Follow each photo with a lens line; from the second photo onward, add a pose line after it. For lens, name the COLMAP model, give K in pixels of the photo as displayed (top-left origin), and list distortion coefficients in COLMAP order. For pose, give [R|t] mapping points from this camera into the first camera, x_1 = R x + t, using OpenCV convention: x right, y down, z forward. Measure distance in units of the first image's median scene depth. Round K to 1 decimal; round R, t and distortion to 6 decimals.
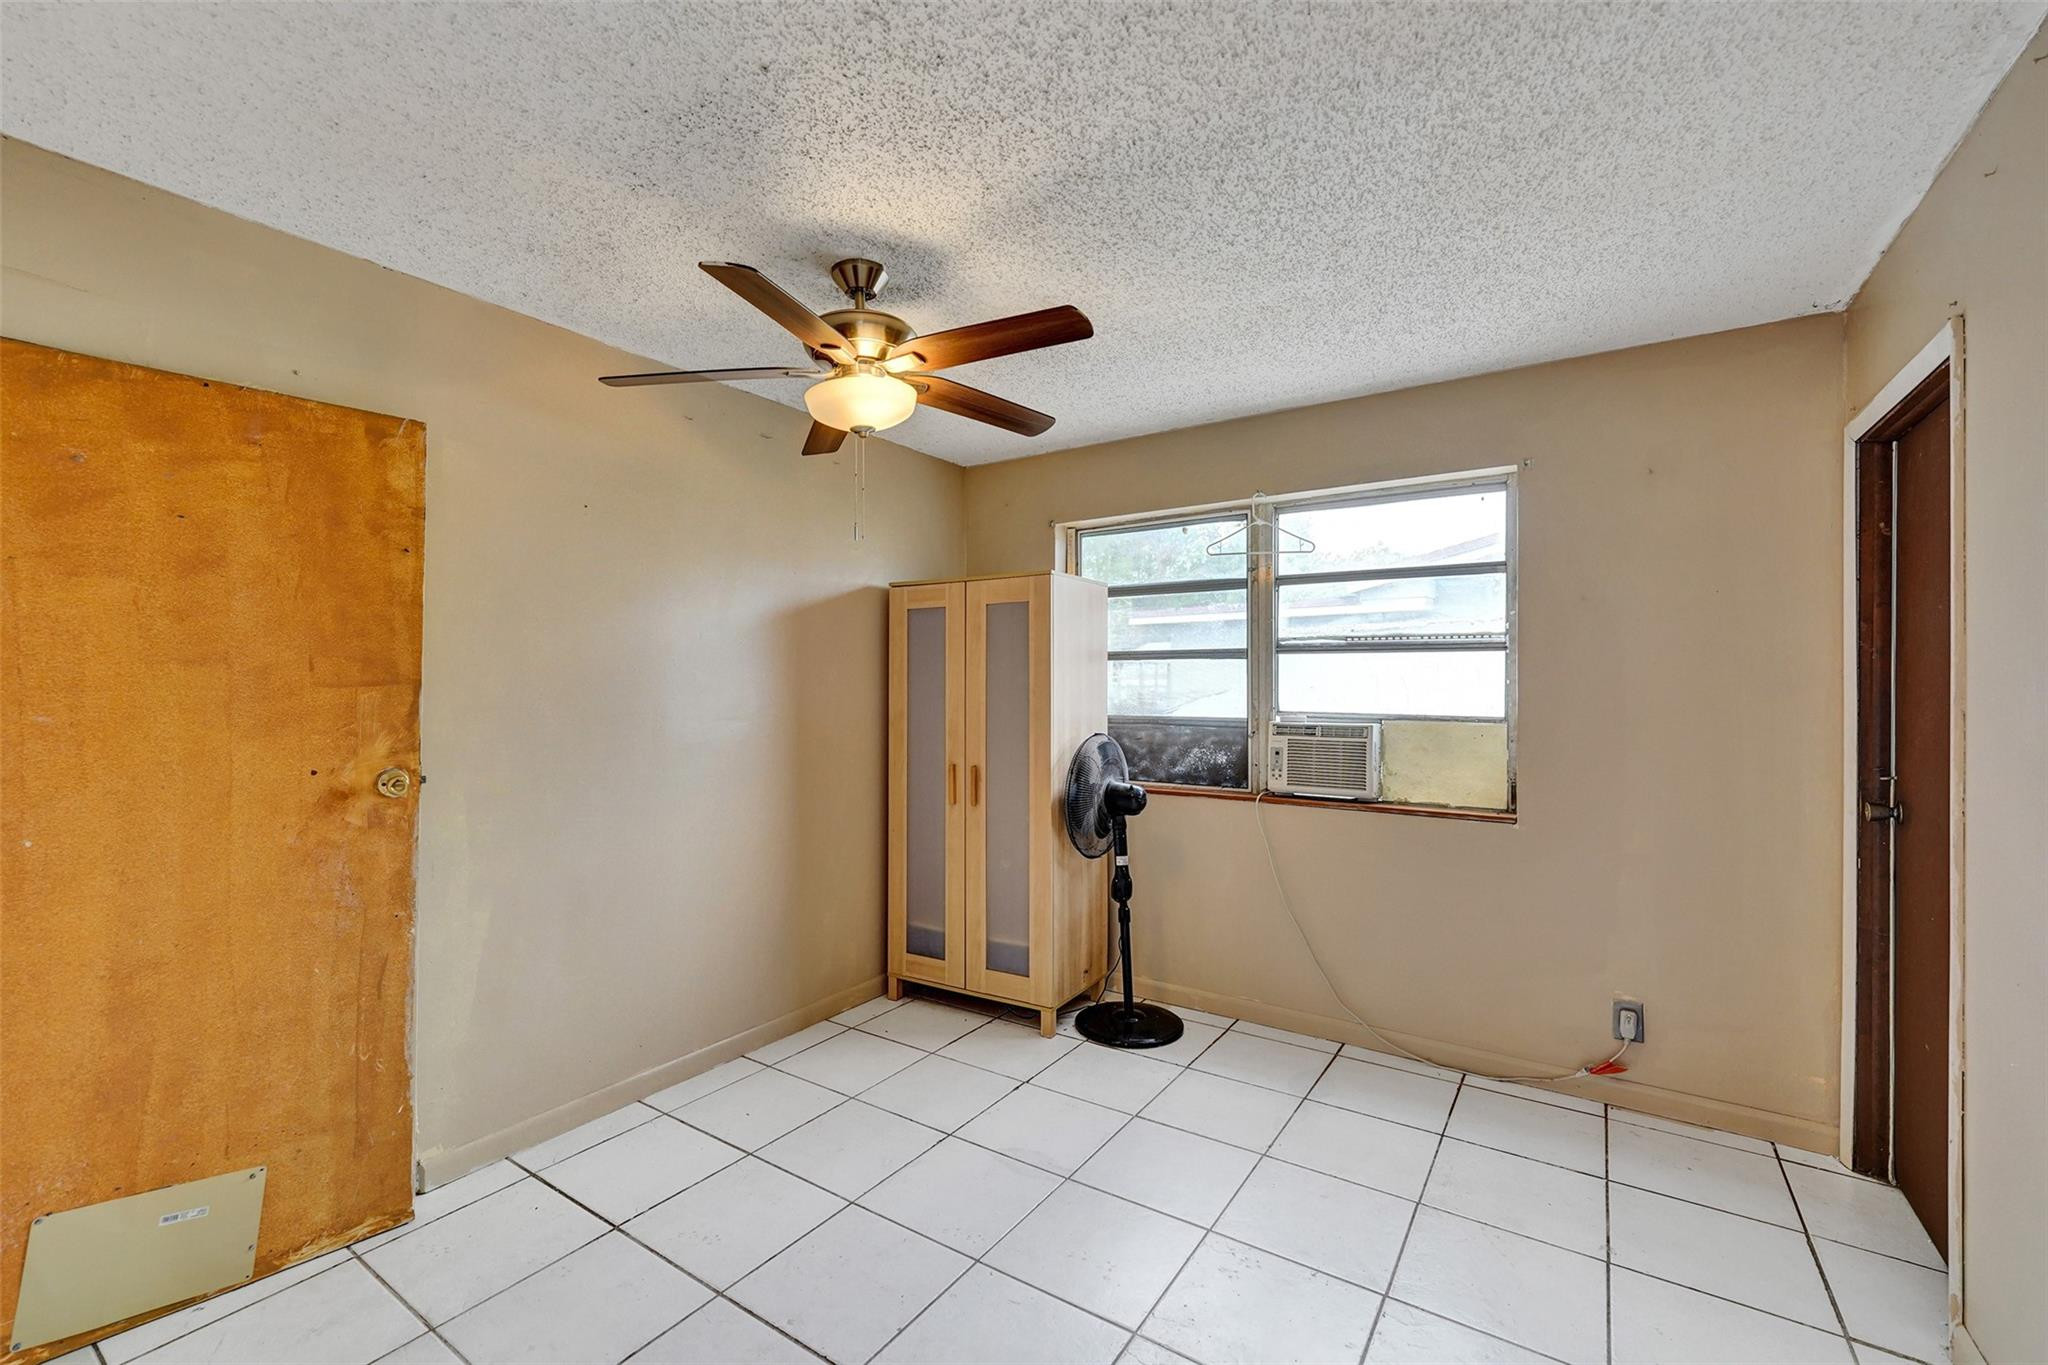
lens RADIAL K [[855.0, 0, 999.2], [0, 855.0, 690.4], [0, 0, 1]] dist [-0.001504, -0.000092]
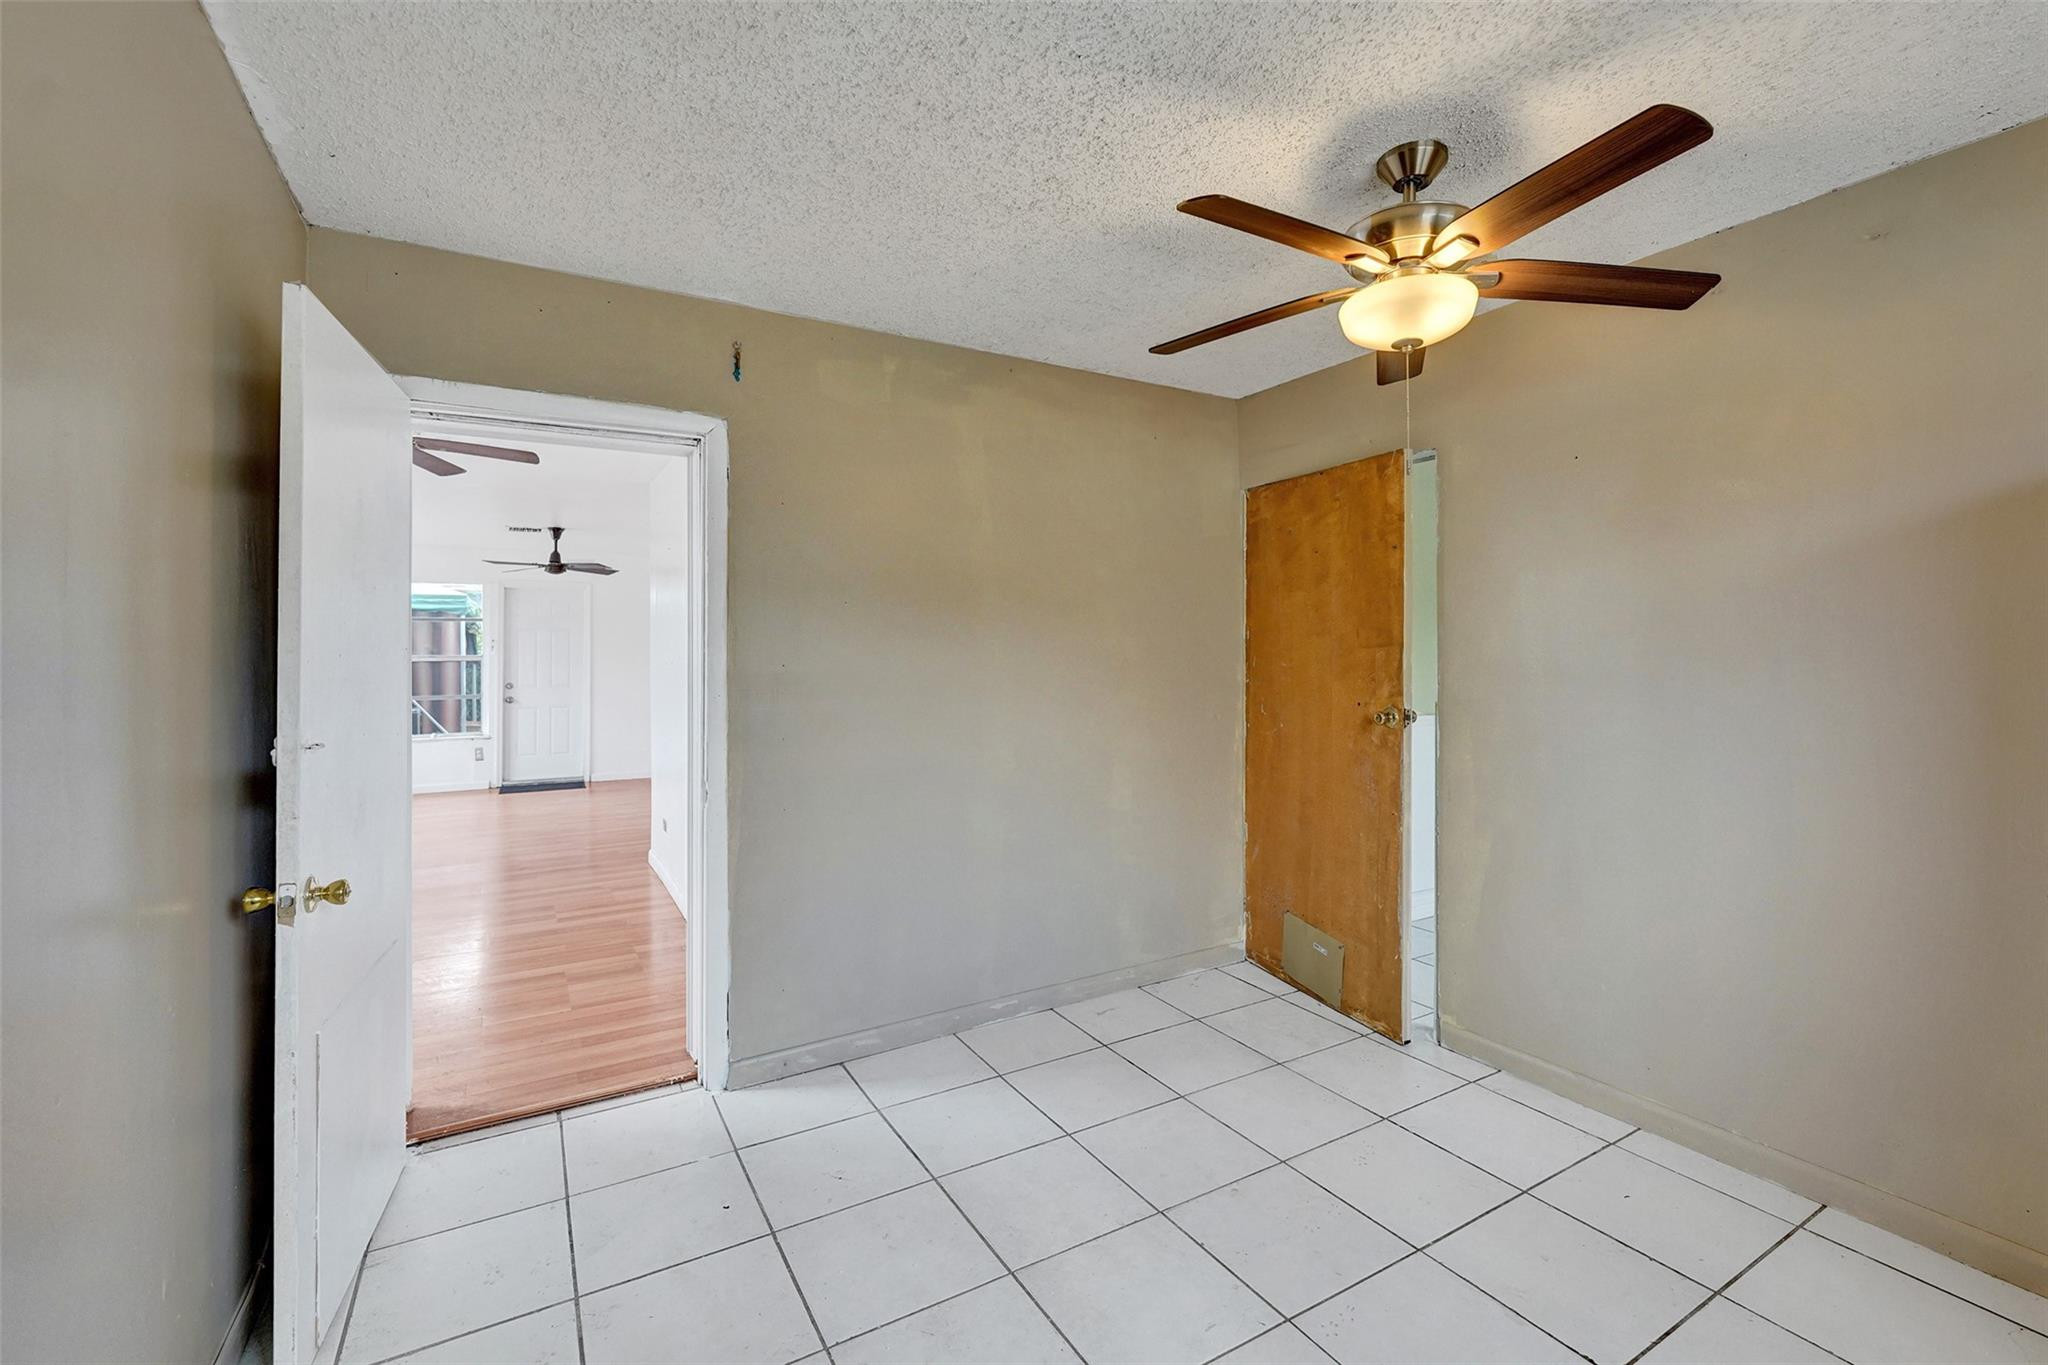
lens RADIAL K [[853.9, 0, 1015.3], [0, 853.9, 669.7], [0, 0, 1]] dist [-0.011198, -0.000191]
pose [[-0.418888, 0.013140, -0.907943, 0.782735], [-0.010281, 0.999763, 0.019212, 0.011027], [0.907980, 0.017382, -0.418653, 1.007510]]
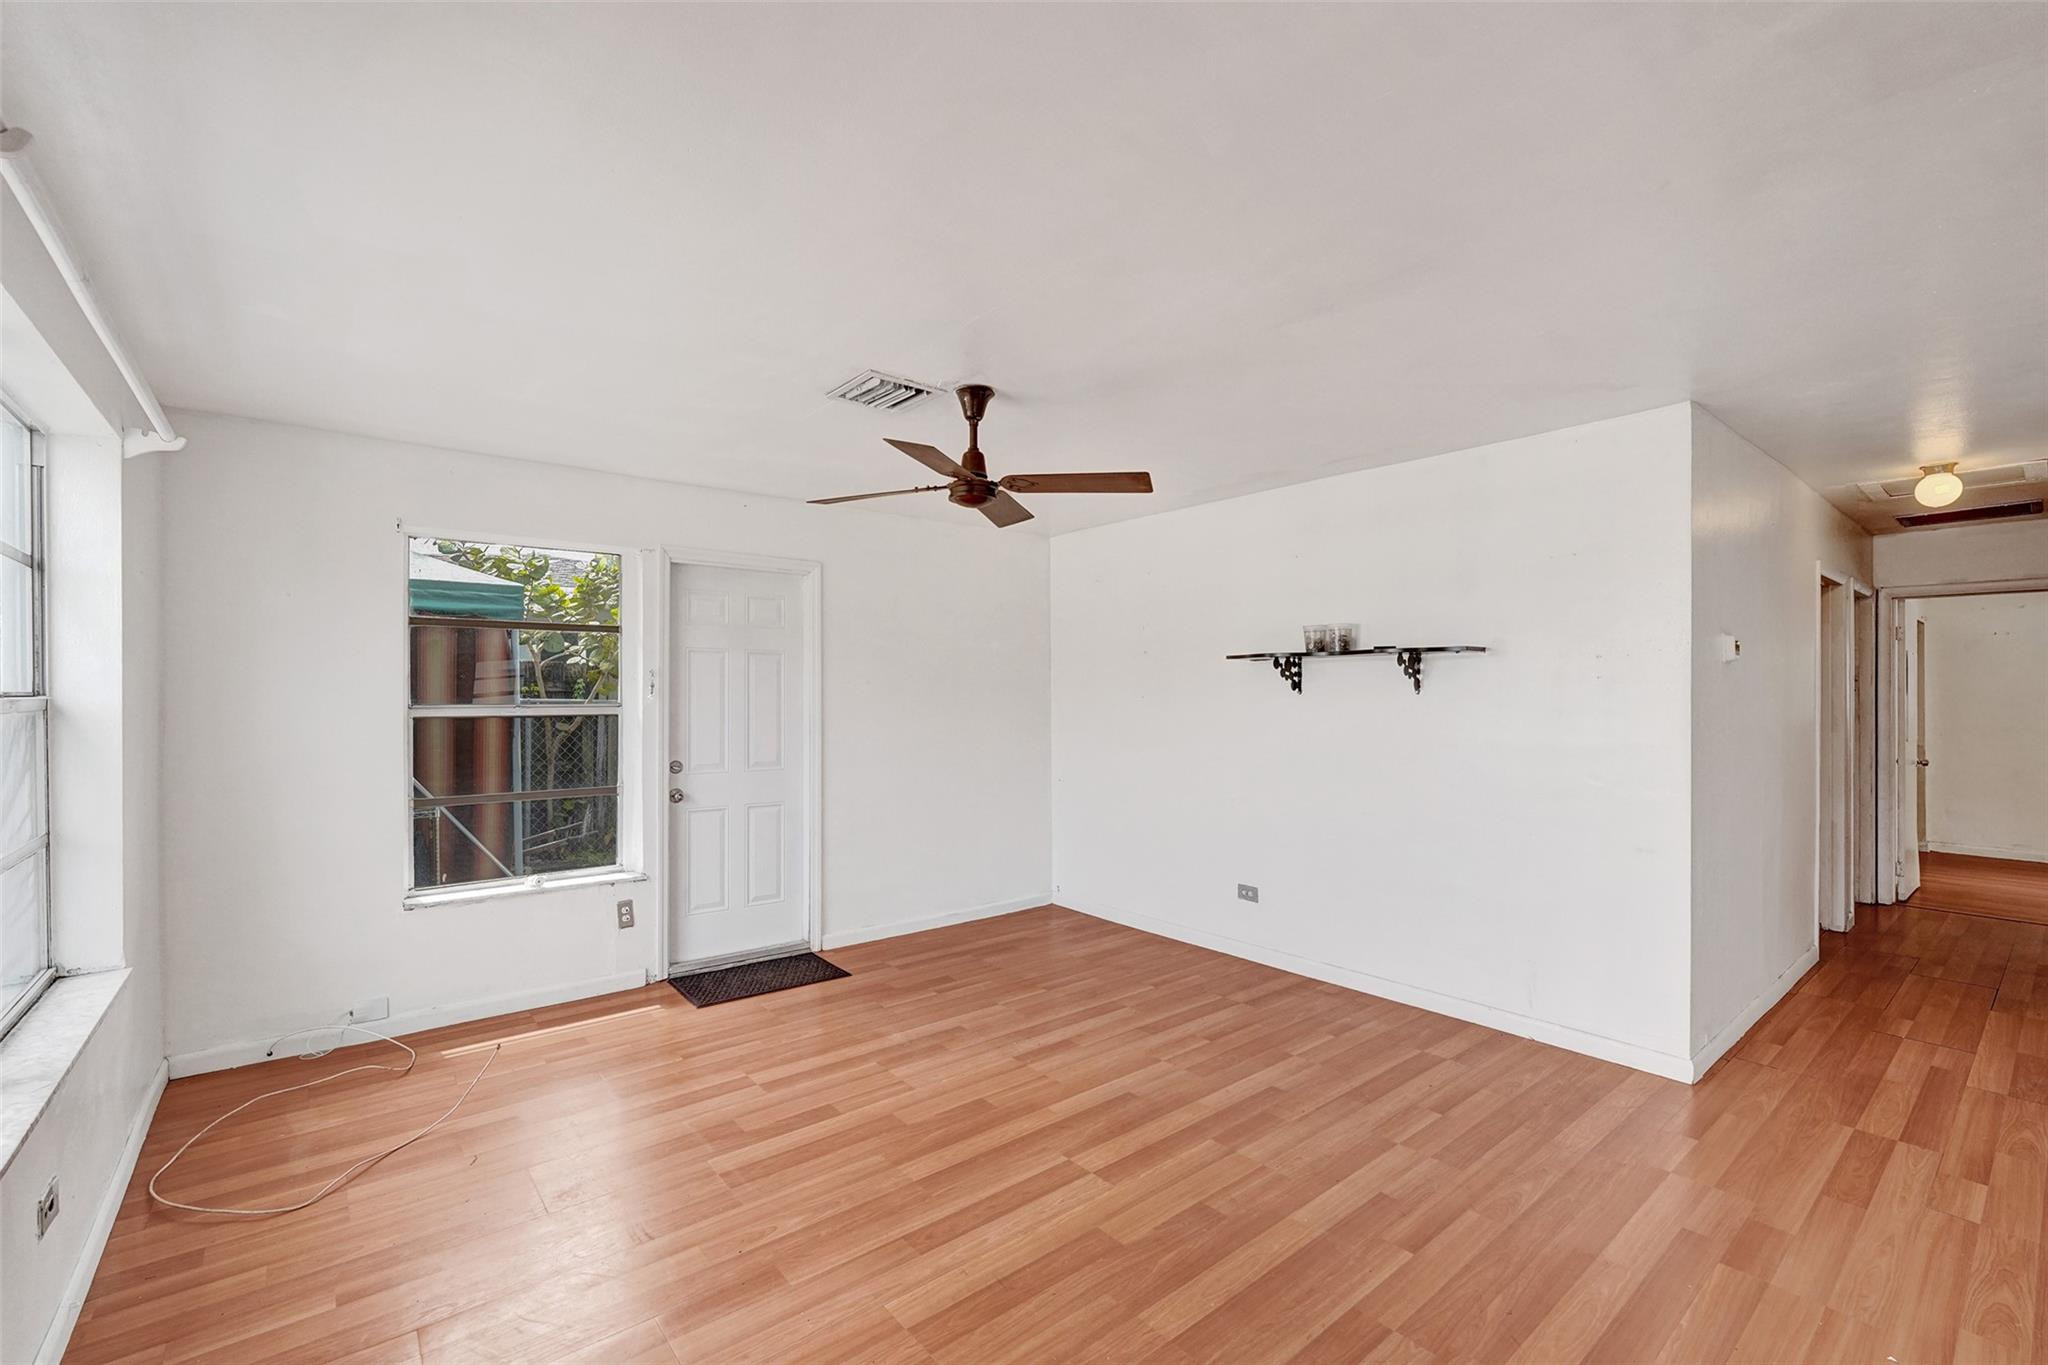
lens RADIAL K [[872.0, 0, 1001.9], [0, 872.0, 697.4], [0, 0, 1]] dist [-0.009622, 0.000206]
pose [[-0.289701, 0.008138, -0.957082, -0.264313], [-0.007996, 0.999908, 0.010922, 0.004082], [0.957084, 0.010817, -0.289610, -1.782559]]
